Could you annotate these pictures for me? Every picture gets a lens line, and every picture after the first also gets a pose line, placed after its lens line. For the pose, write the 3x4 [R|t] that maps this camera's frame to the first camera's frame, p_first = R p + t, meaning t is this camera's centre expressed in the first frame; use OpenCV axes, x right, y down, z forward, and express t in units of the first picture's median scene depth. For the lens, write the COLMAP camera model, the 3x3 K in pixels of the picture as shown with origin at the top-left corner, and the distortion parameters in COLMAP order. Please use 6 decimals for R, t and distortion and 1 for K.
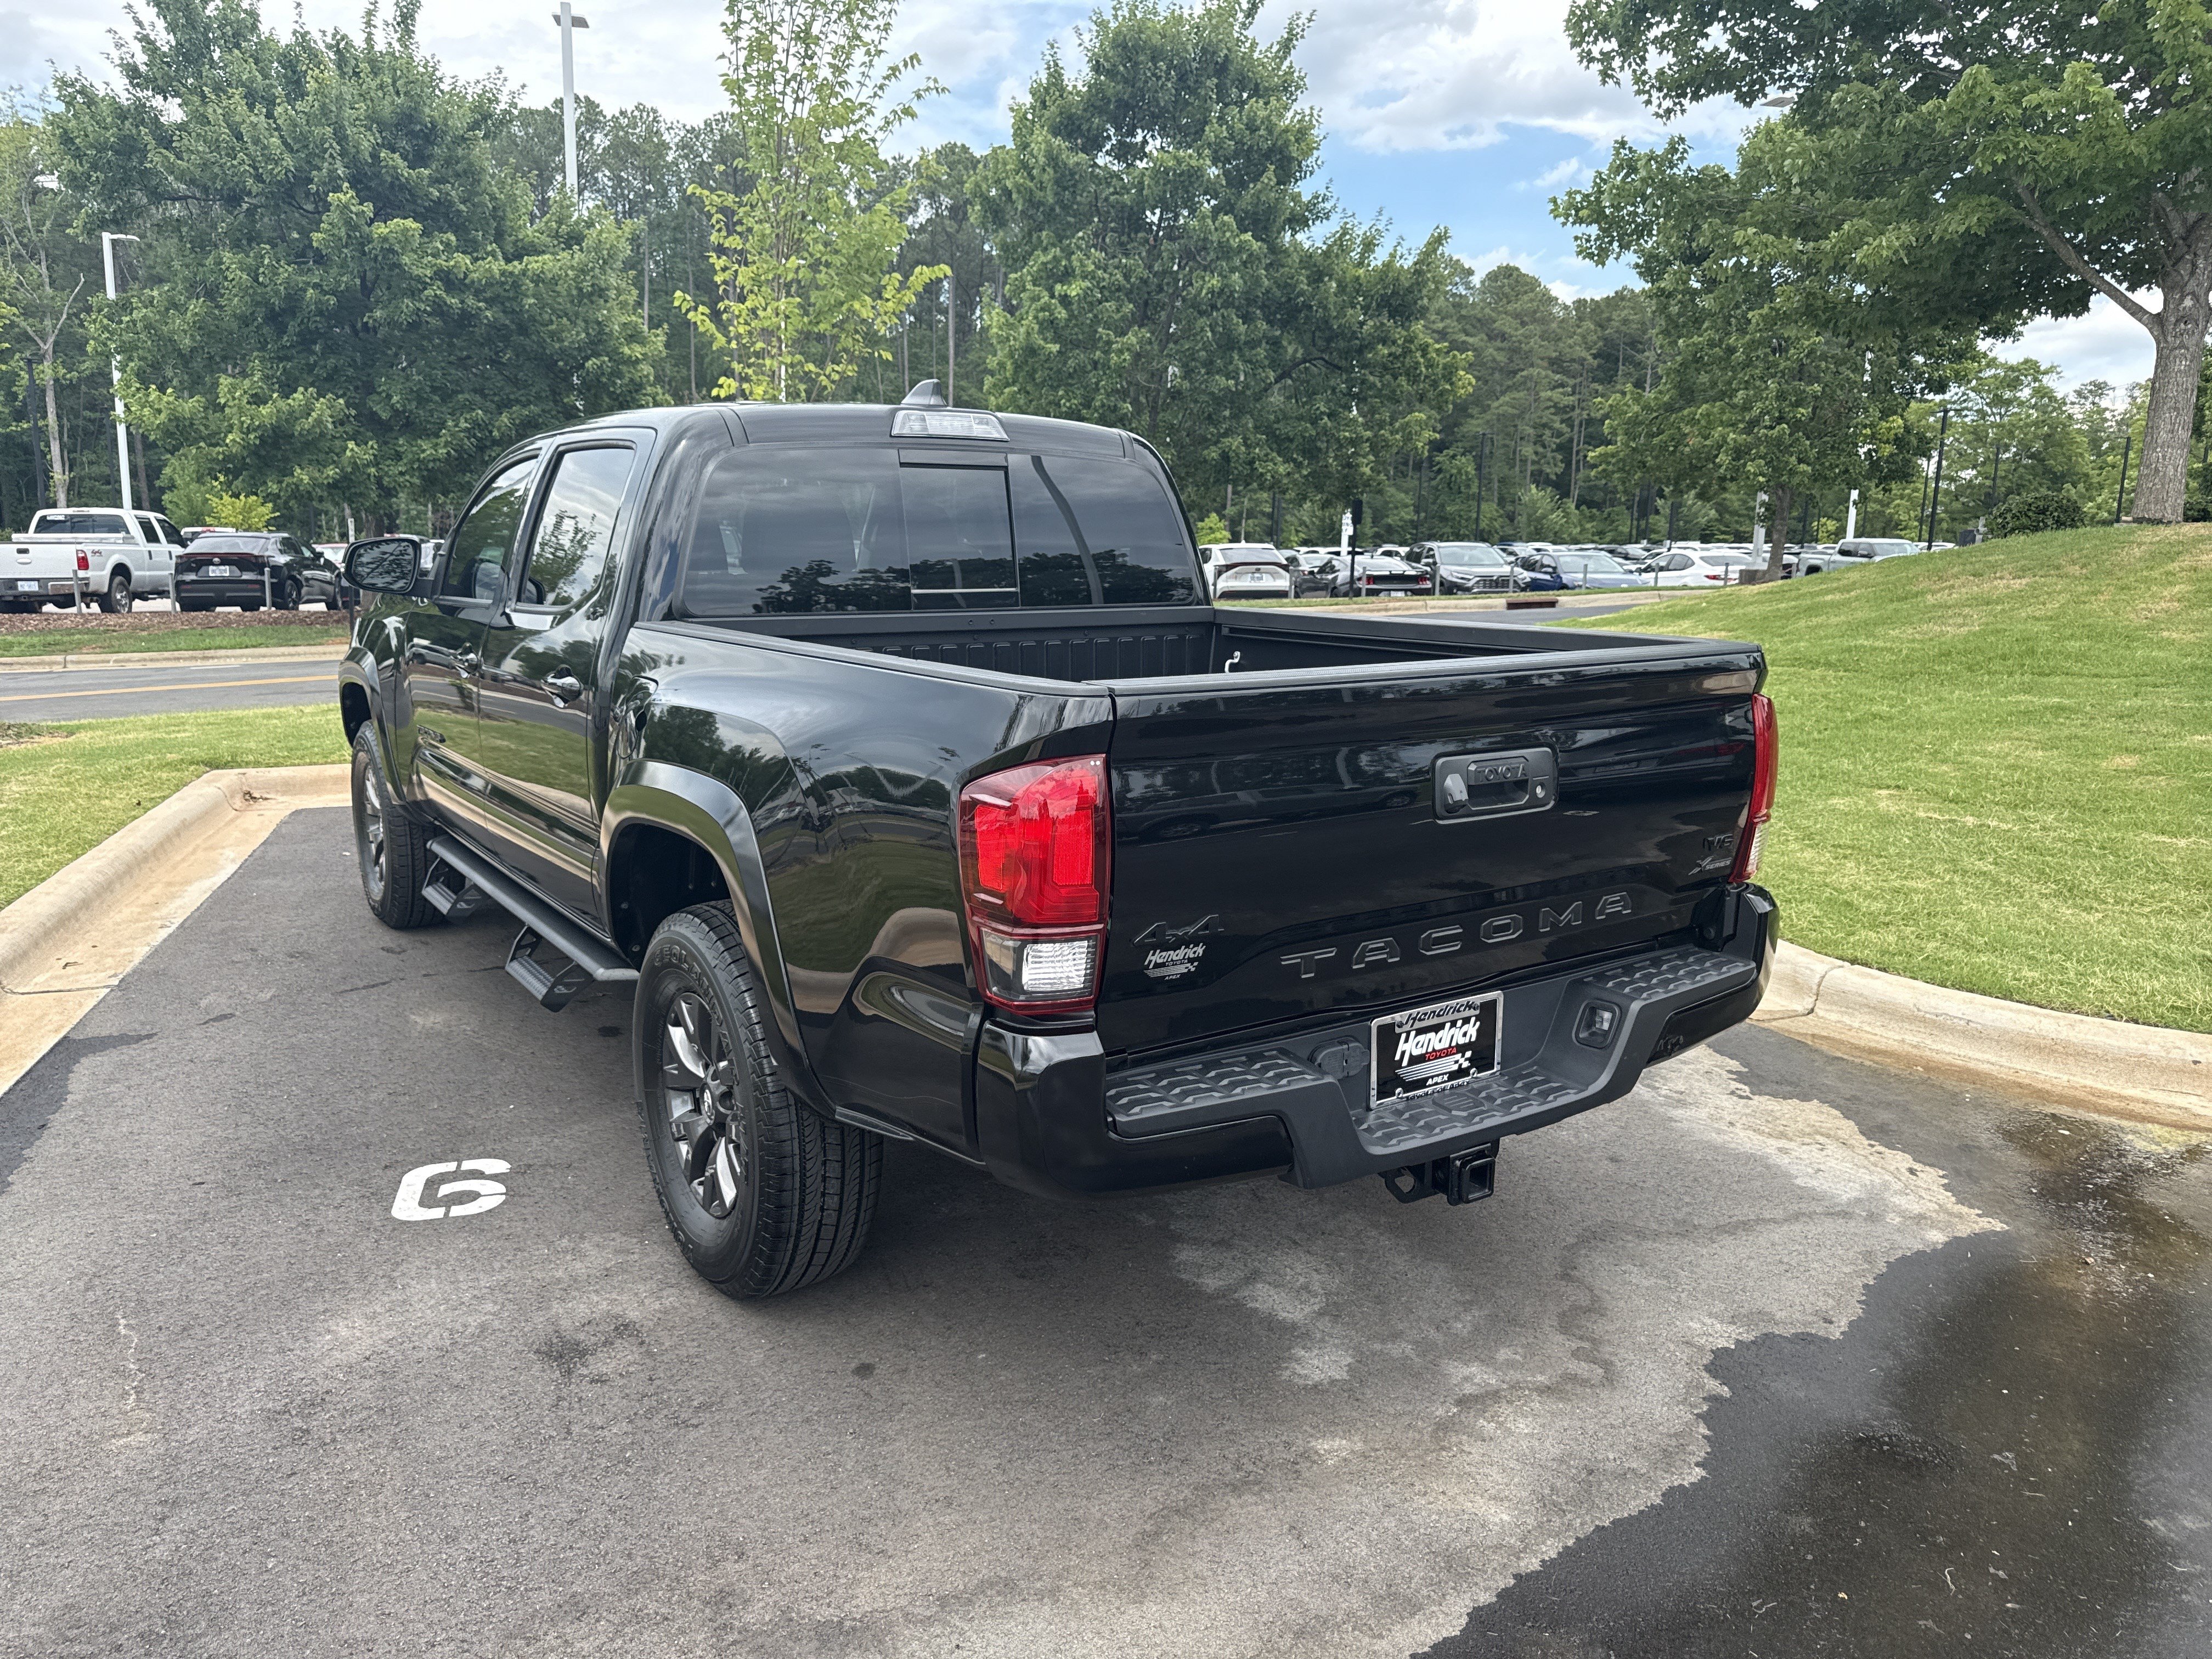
lens RADIAL K [[1568.3, 0, 1114.1], [0, 1568.3, 825.1], [0, 0, 1]] dist [0.026913, -0.035926]
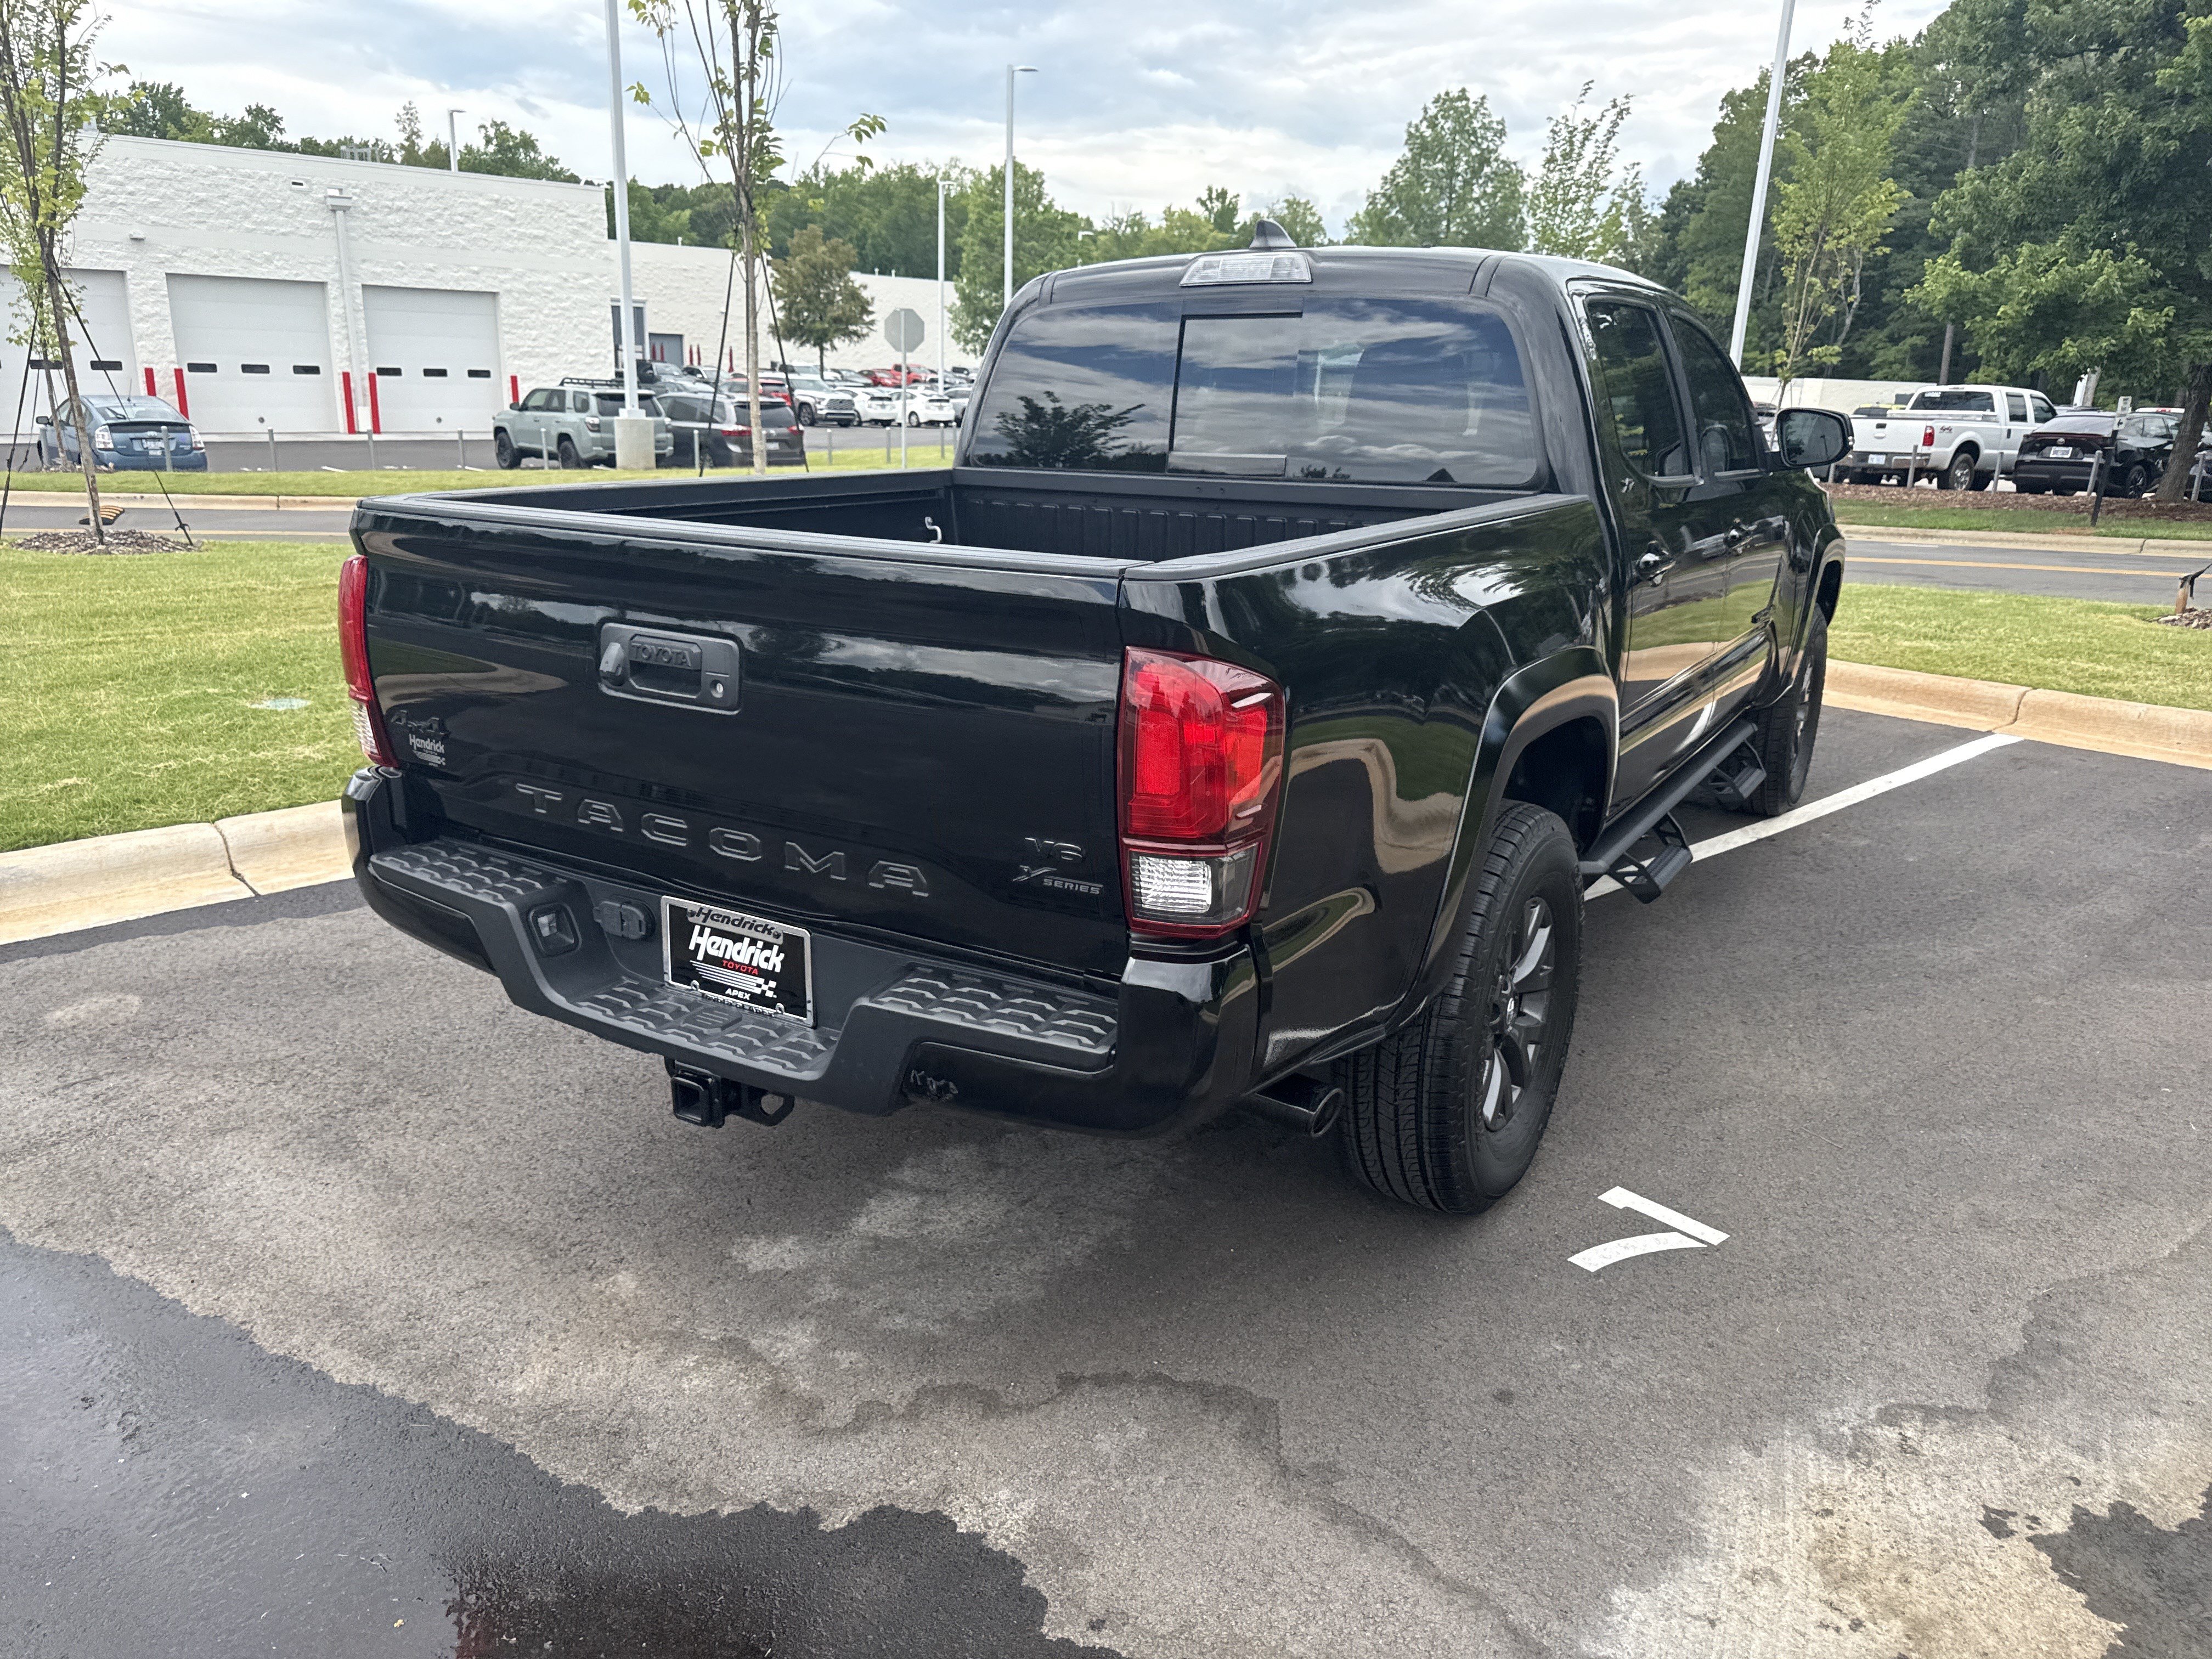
lens RADIAL K [[1568.3, 0, 1089.7], [0, 1568.3, 841.6], [0, 0, 1]] dist [0.026913, -0.035926]
pose [[0.396312, 0.253351, -0.882468, 0.150875], [-0.180560, 0.963910, 0.195644, -0.019498], [0.900186, 0.081802, 0.427754, 0.111189]]
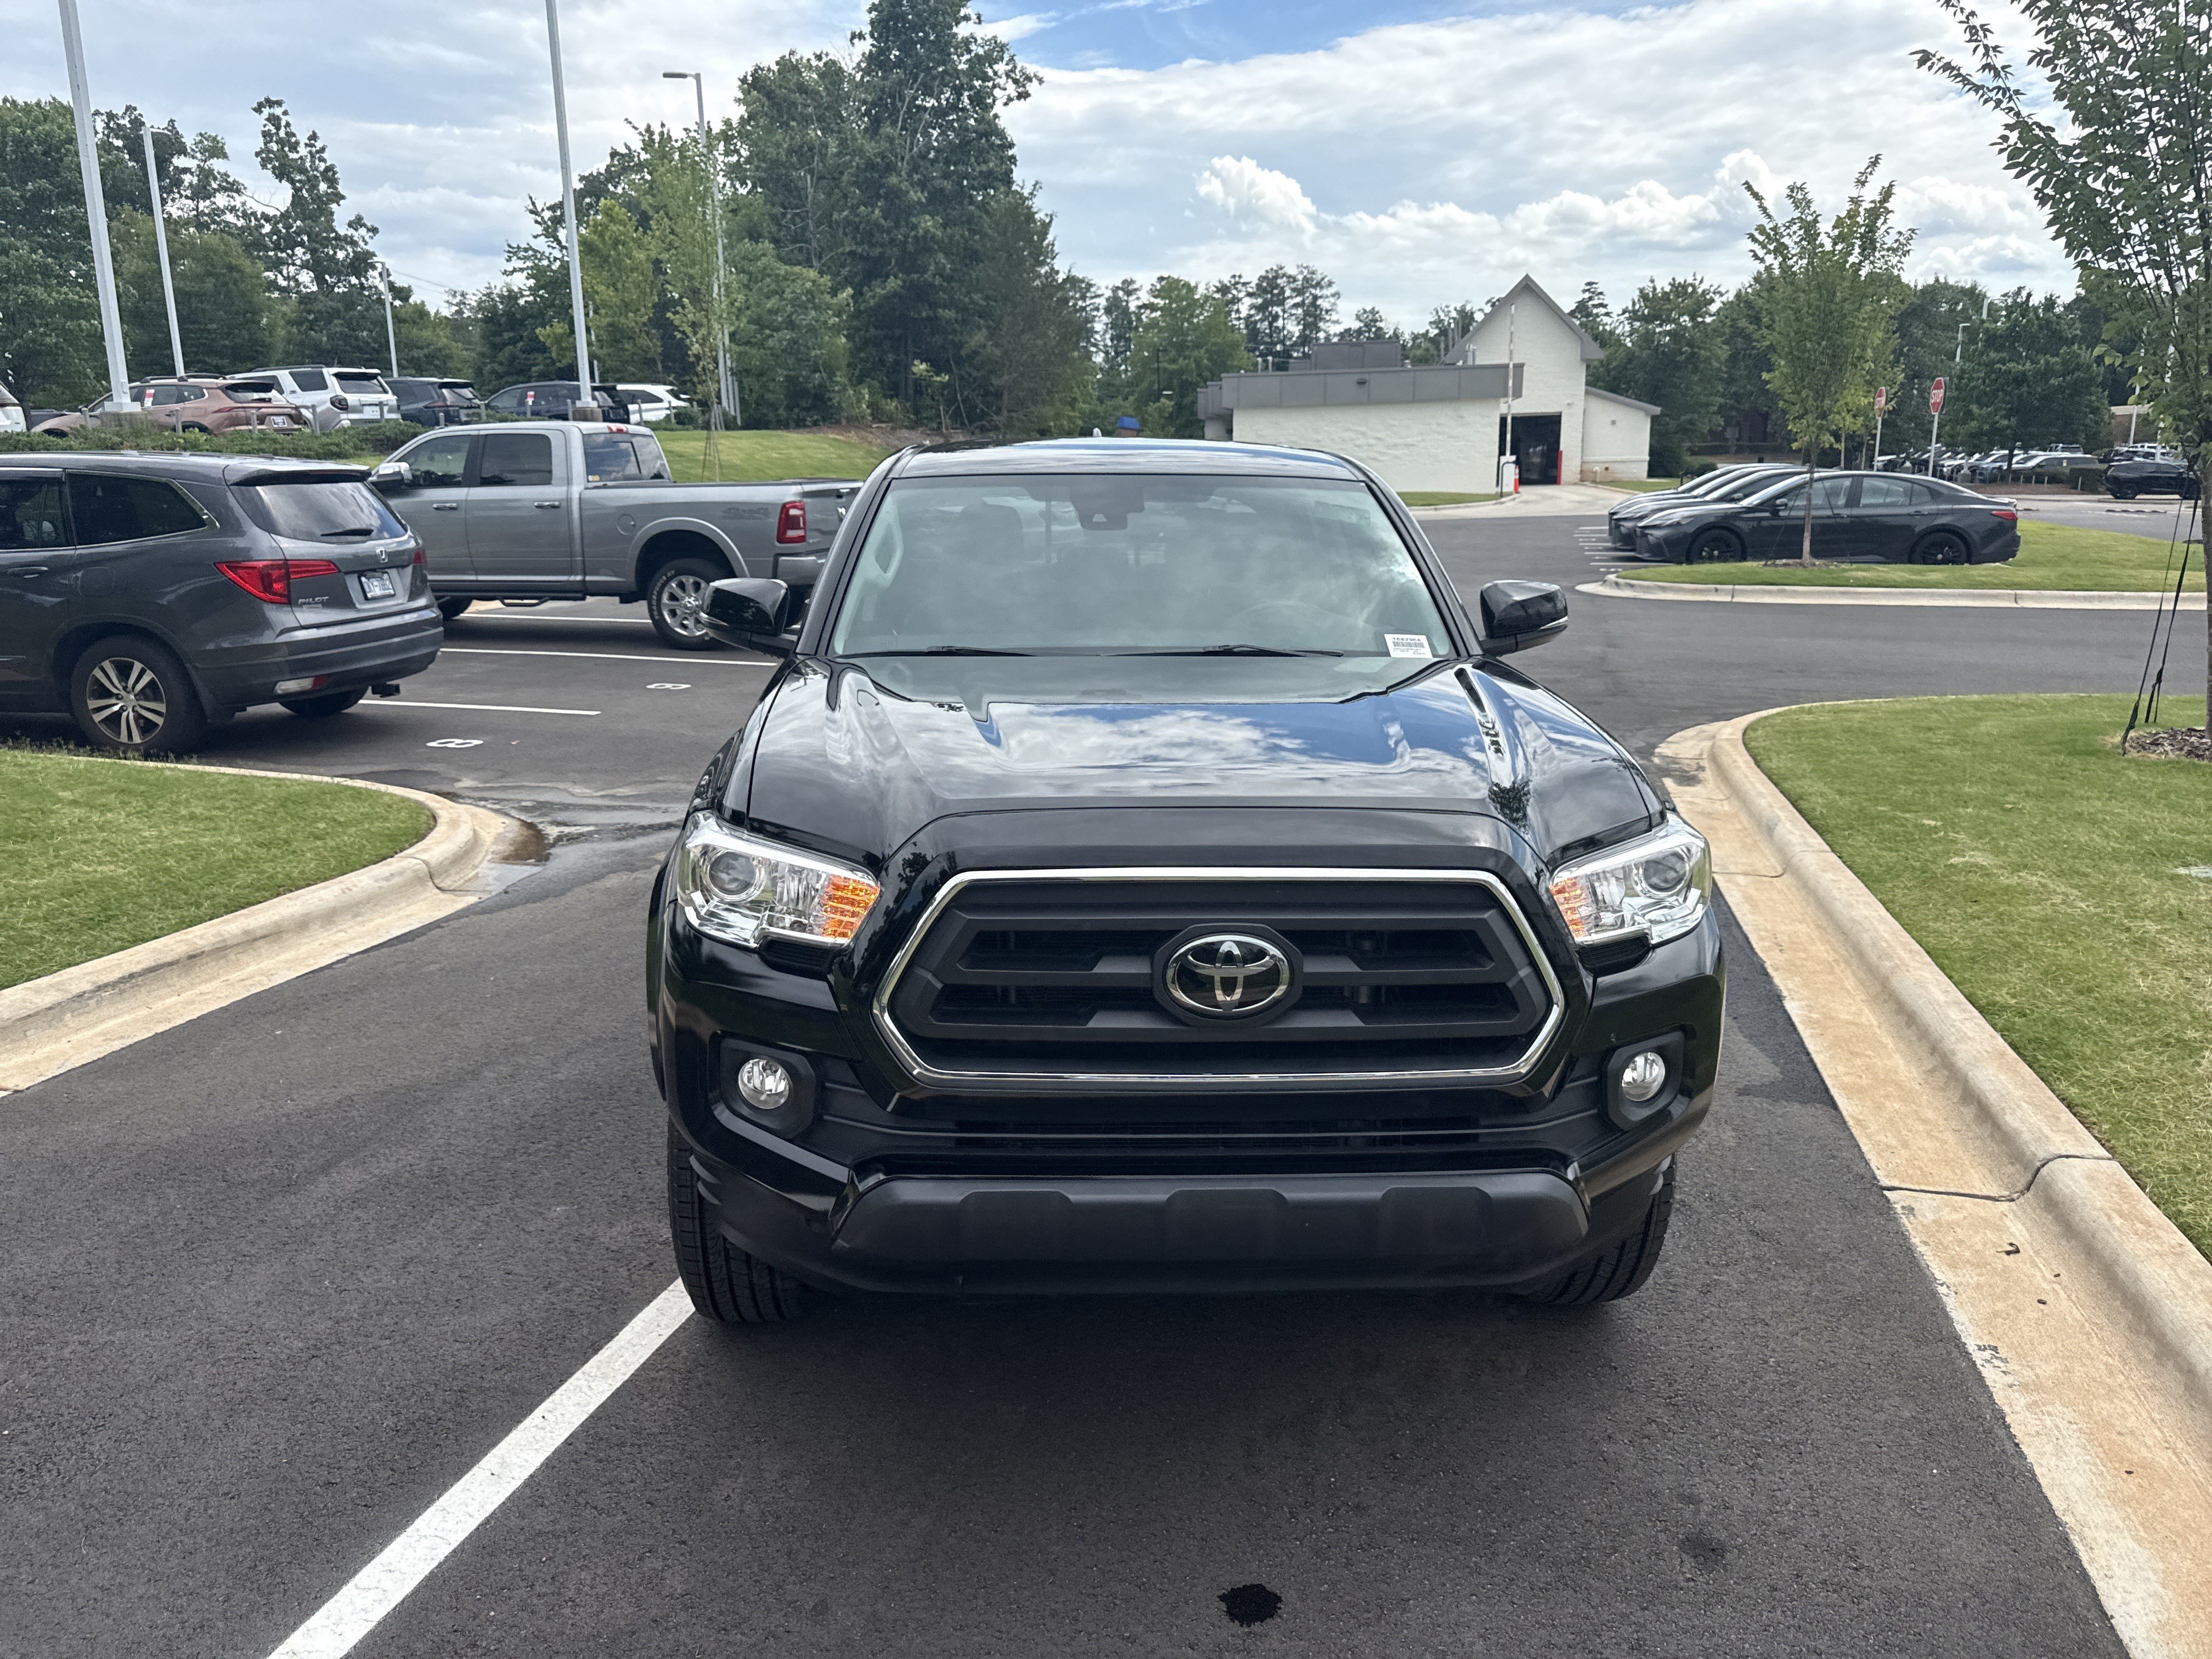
lens RADIAL K [[1568.3, 0, 1076.6], [0, 1568.3, 842.5], [0, 0, 1]] dist [0.026913, -0.035926]
pose [[-0.847150, -0.132815, 0.514487, -0.176650], [0.090390, 0.918123, 0.385850, -0.097905], [-0.523609, 0.373377, -0.765783, 0.450312]]
